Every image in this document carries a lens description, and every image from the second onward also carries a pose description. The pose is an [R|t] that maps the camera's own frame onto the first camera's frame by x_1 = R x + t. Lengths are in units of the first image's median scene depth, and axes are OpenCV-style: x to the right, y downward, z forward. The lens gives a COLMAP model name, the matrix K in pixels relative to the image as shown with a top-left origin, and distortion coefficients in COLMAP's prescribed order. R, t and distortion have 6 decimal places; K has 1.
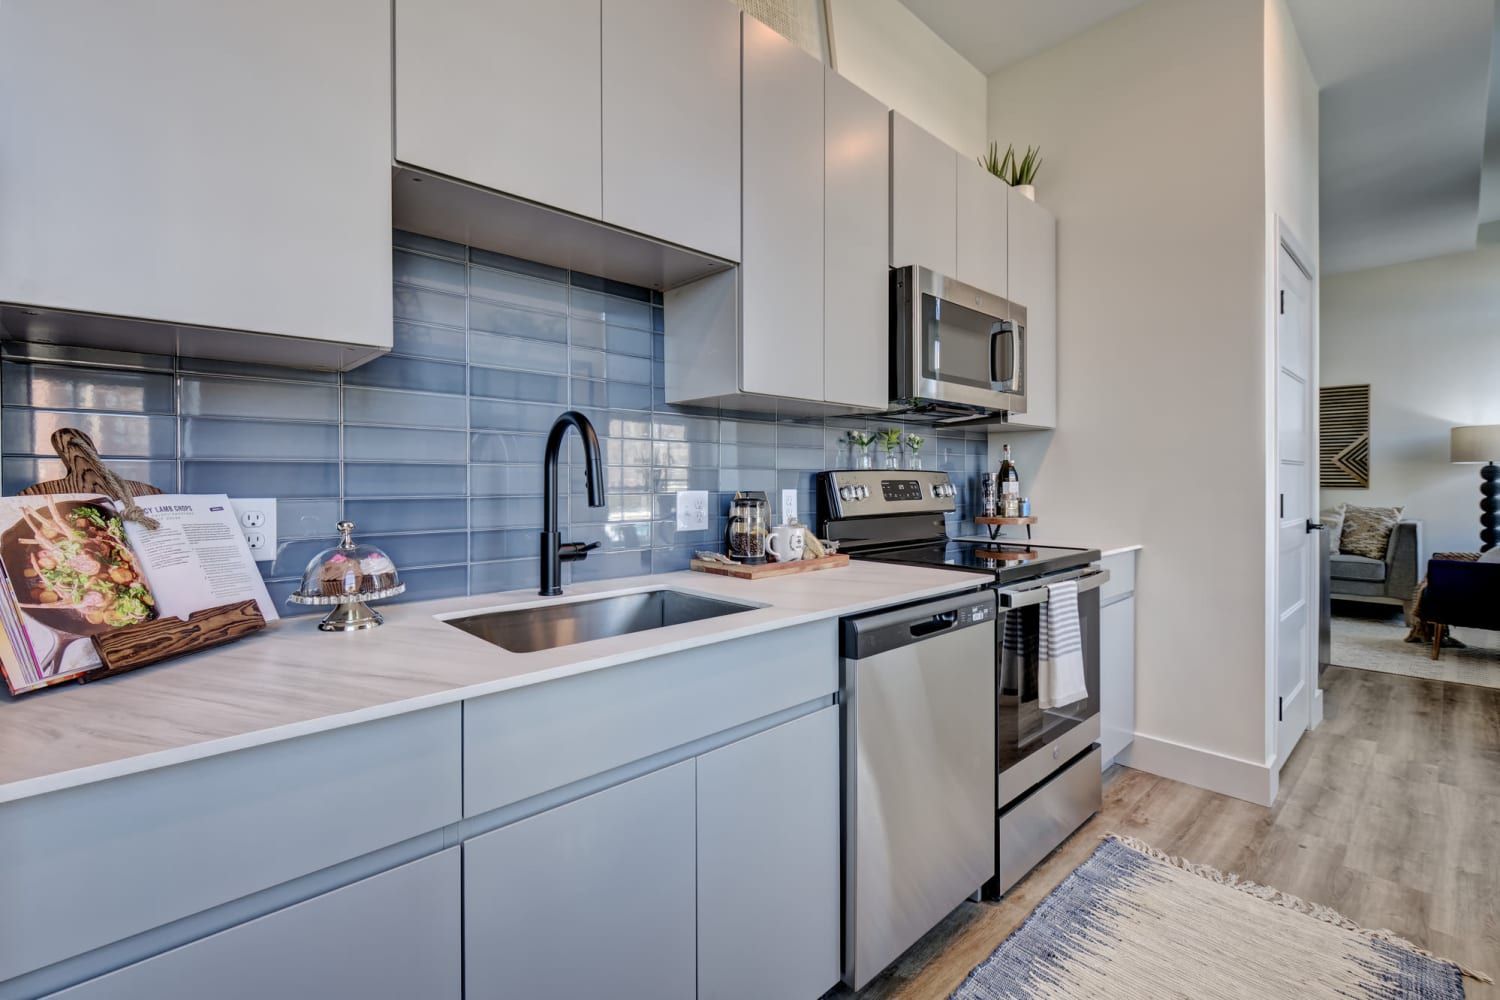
lens RADIAL K [[667.1, 0, 747.9], [0, 667.1, 481.2], [0, 0, 1]] dist [0.004803, -0.000671]
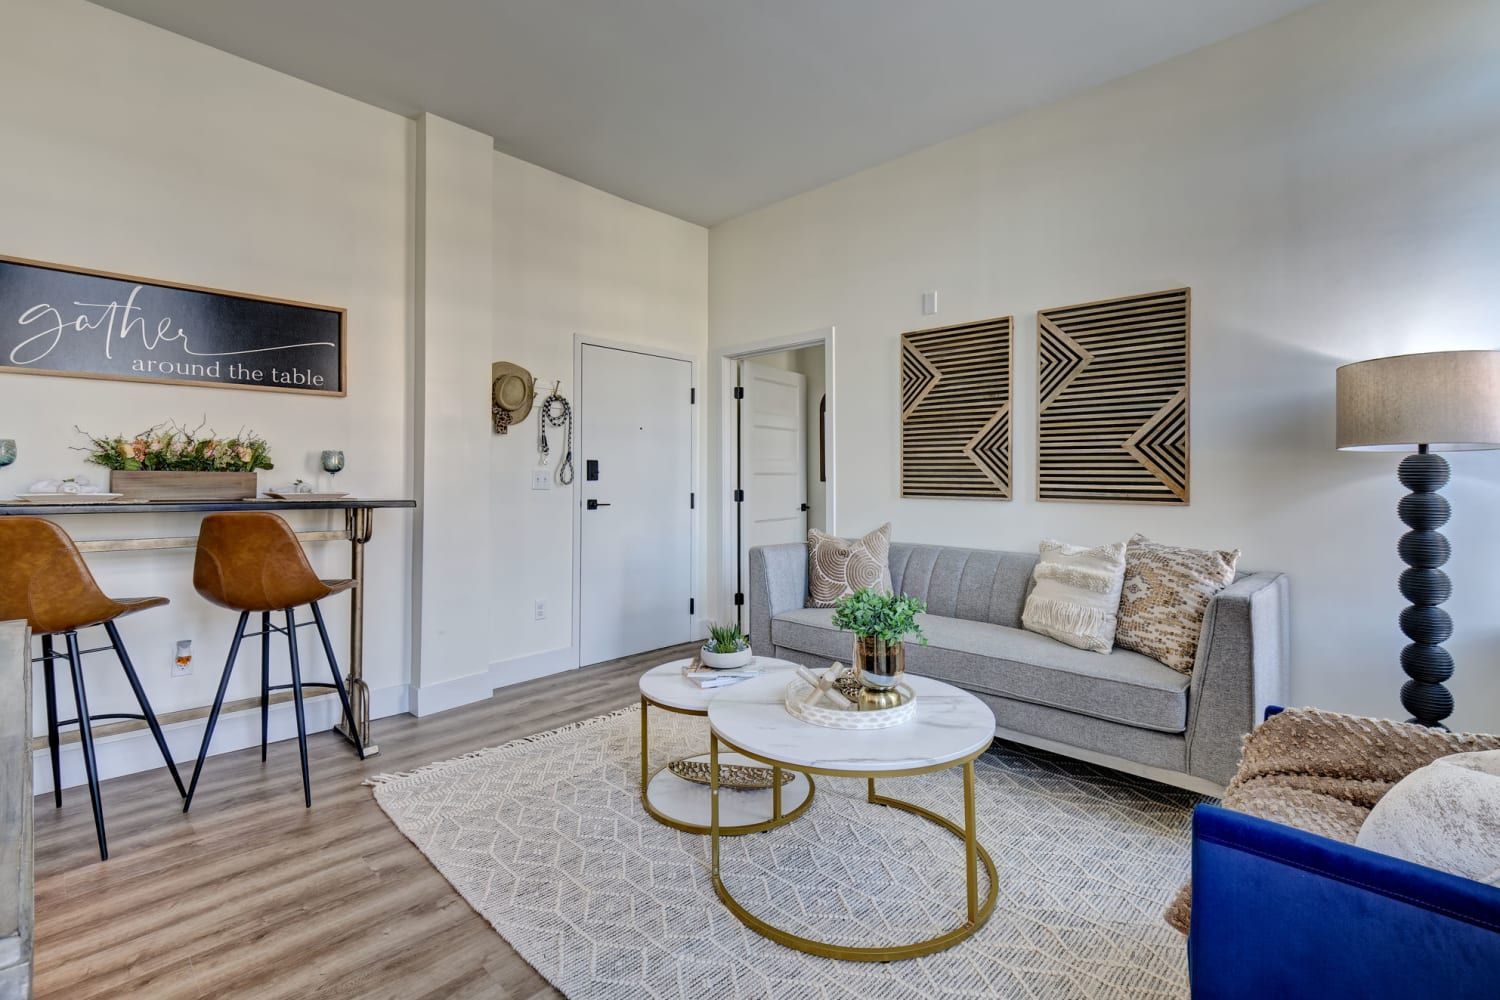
lens RADIAL K [[667.1, 0, 777.0], [0, 667.1, 471.6], [0, 0, 1]] dist [0.004803, -0.000671]
pose [[0.997617, 0.004718, 0.068835, 0.673199], [-0.004051, 0.999943, -0.009830, -0.007337], [-0.068878, 0.009527, 0.997580, 0.606865]]
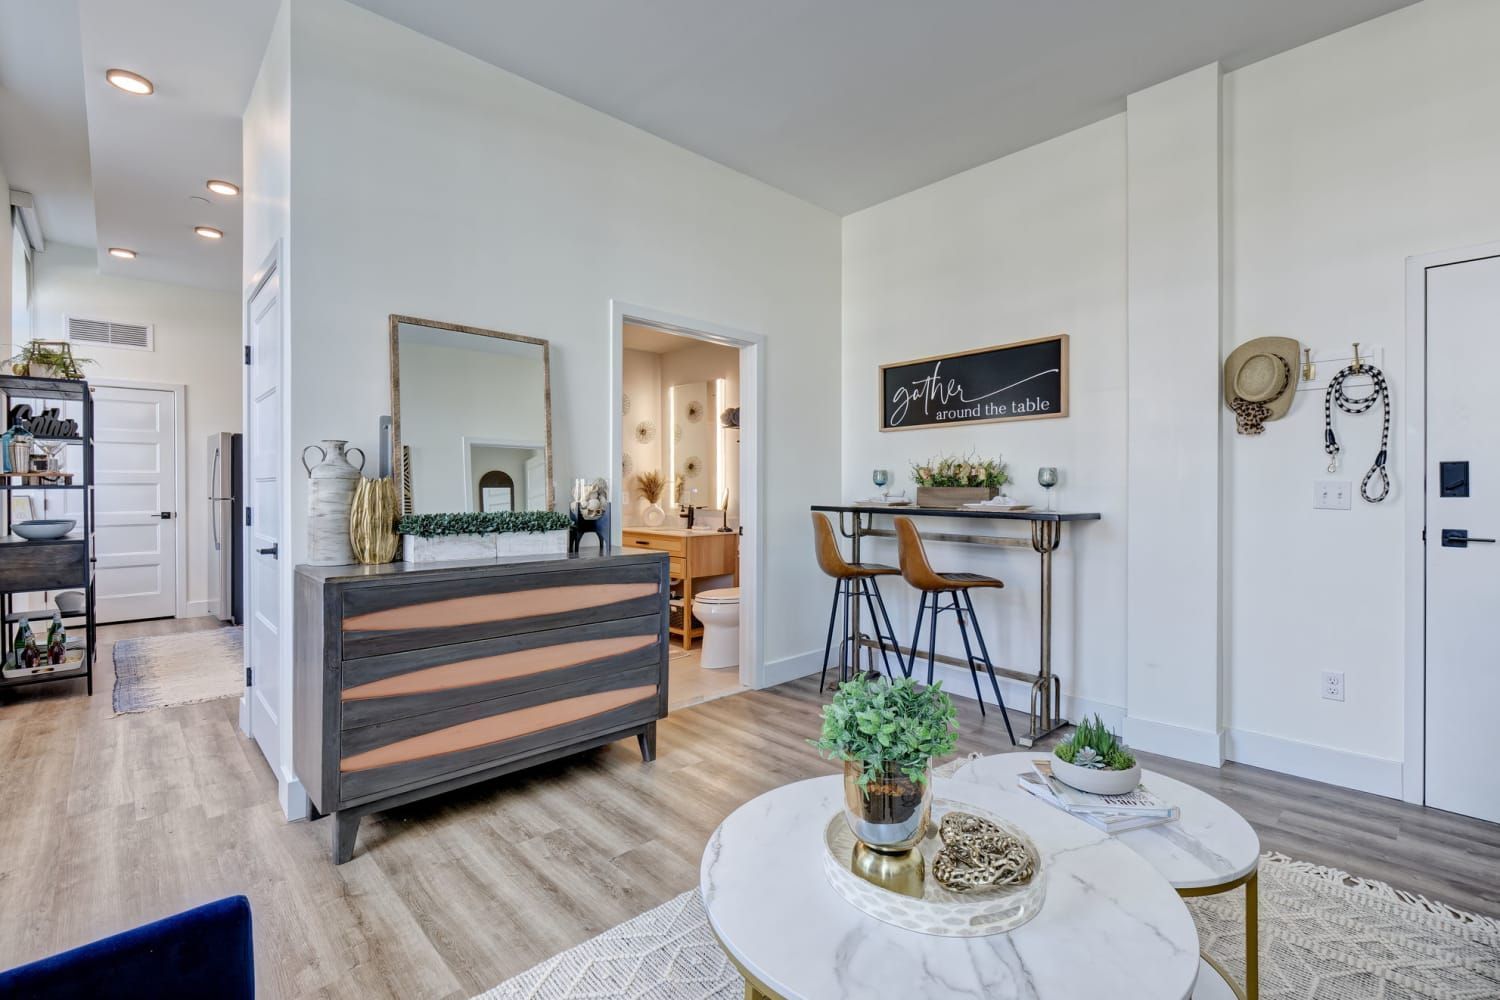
lens RADIAL K [[667.1, 0, 741.5], [0, 667.1, 500.9], [0, 0, 1]] dist [0.004803, -0.000671]
pose [[-0.004677, 0.015755, -0.999865, 0.937089], [-0.002975, 0.999871, 0.015769, -0.006869], [0.999985, 0.003049, -0.004630, 0.886904]]
